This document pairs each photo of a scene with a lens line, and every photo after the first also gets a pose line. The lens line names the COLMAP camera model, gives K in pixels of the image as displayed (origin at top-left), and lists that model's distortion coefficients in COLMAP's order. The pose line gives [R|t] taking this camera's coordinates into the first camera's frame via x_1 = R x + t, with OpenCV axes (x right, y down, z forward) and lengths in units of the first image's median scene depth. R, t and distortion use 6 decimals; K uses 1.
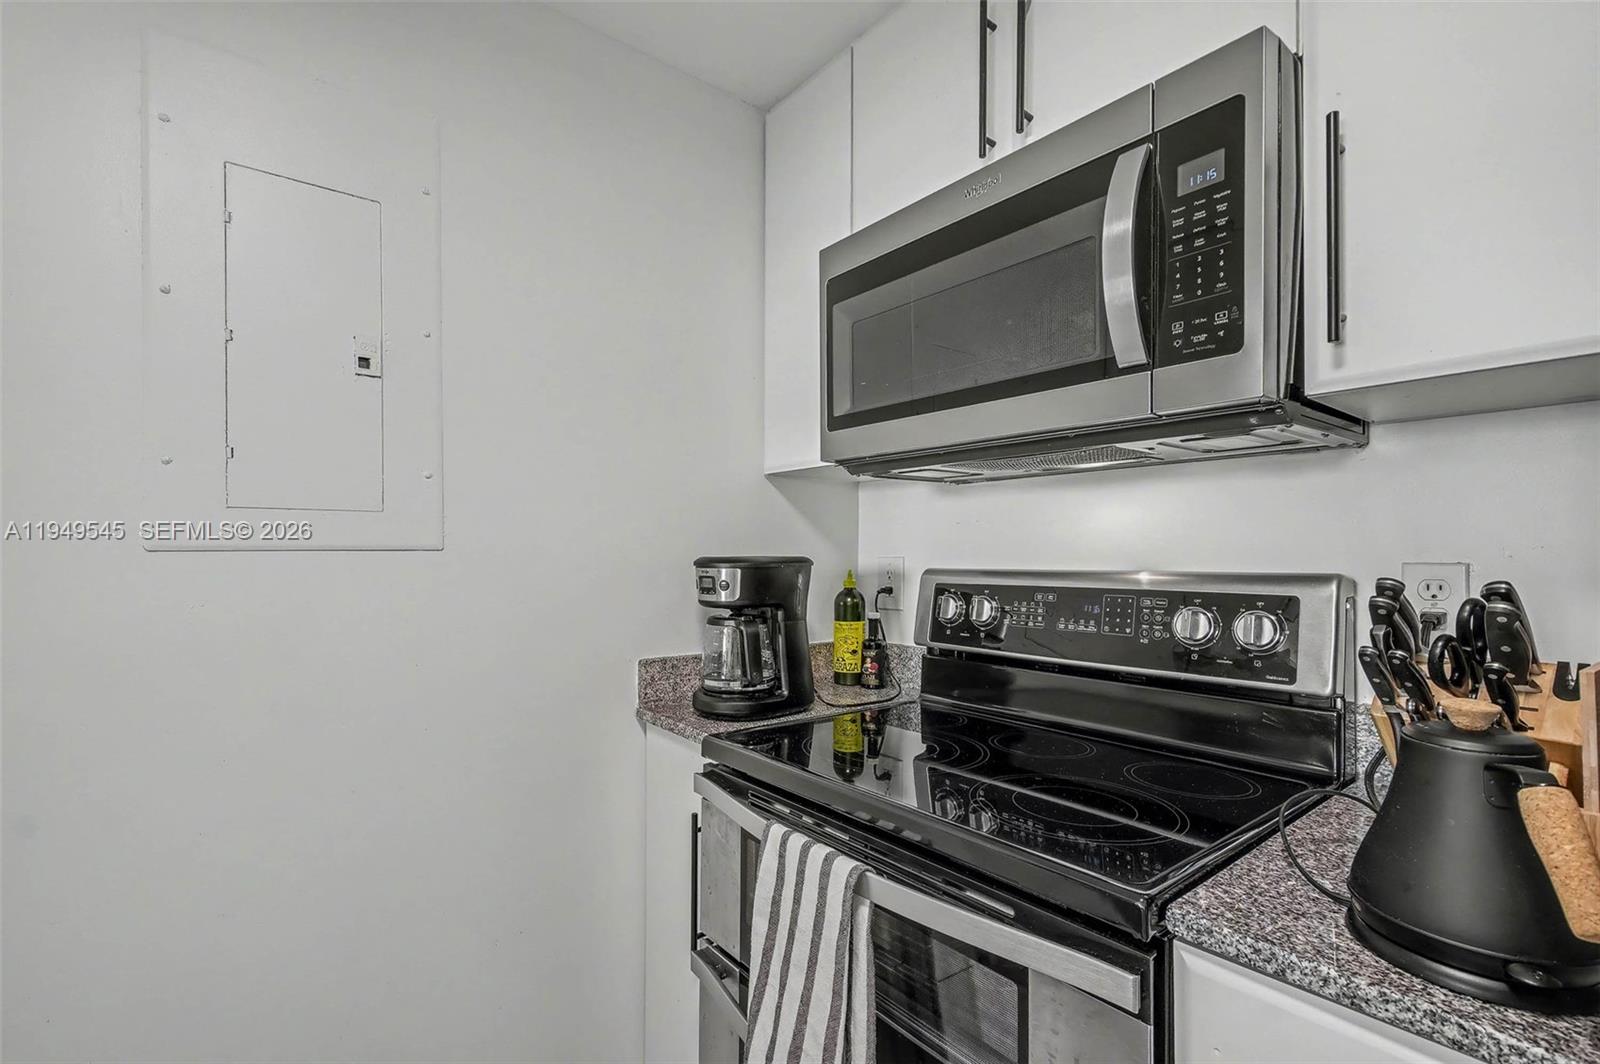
lens RADIAL K [[706.8, 0, 790.1], [0, 706.8, 556.5], [0, 0, 1]] dist [0.008396, 0.000135]
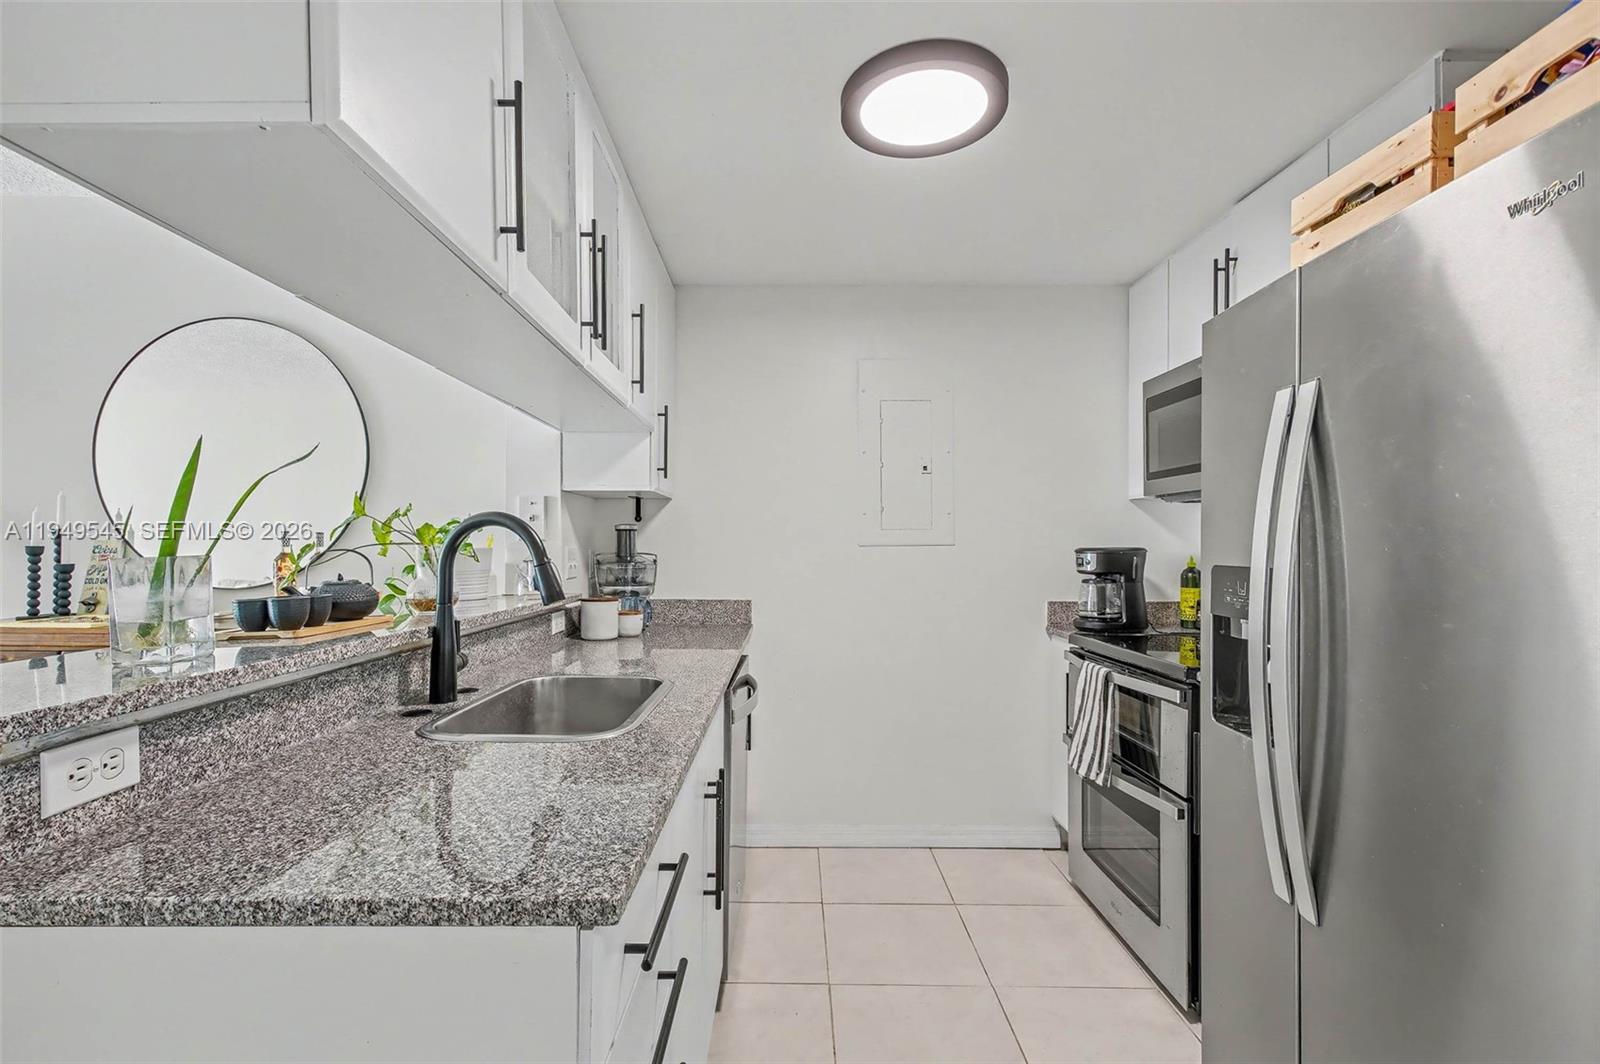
lens RADIAL K [[706.8, 0, 790.1], [0, 706.8, 556.5], [0, 0, 1]] dist [0.008396, 0.000135]
pose [[0.783153, 0.004881, -0.621810, 0.464526], [0.003073, 0.999927, 0.011718, -0.000531], [0.621821, -0.011088, 0.783081, -1.012529]]
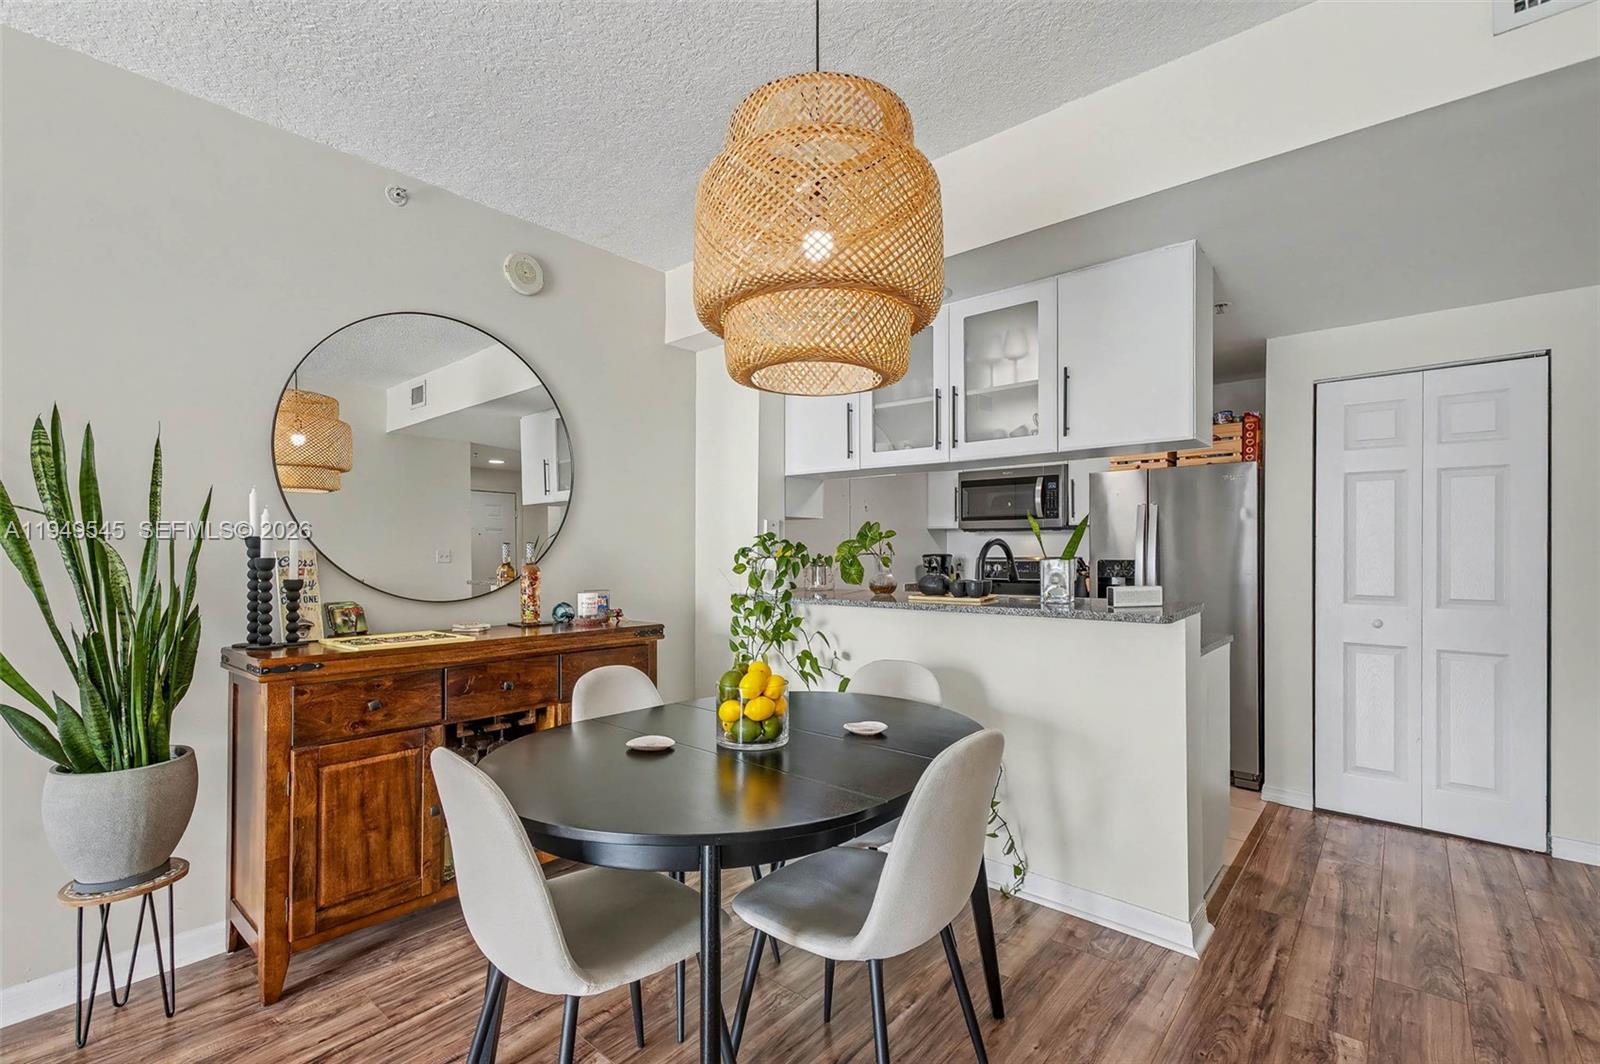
lens RADIAL K [[706.8, 0, 790.1], [0, 706.8, 556.5], [0, 0, 1]] dist [0.008396, 0.000135]
pose [[0.982528, -0.000986, 0.186111, -1.489838], [0.000560, 0.999997, 0.002345, 0.005984], [-0.186112, -0.002200, 0.982526, -2.450706]]
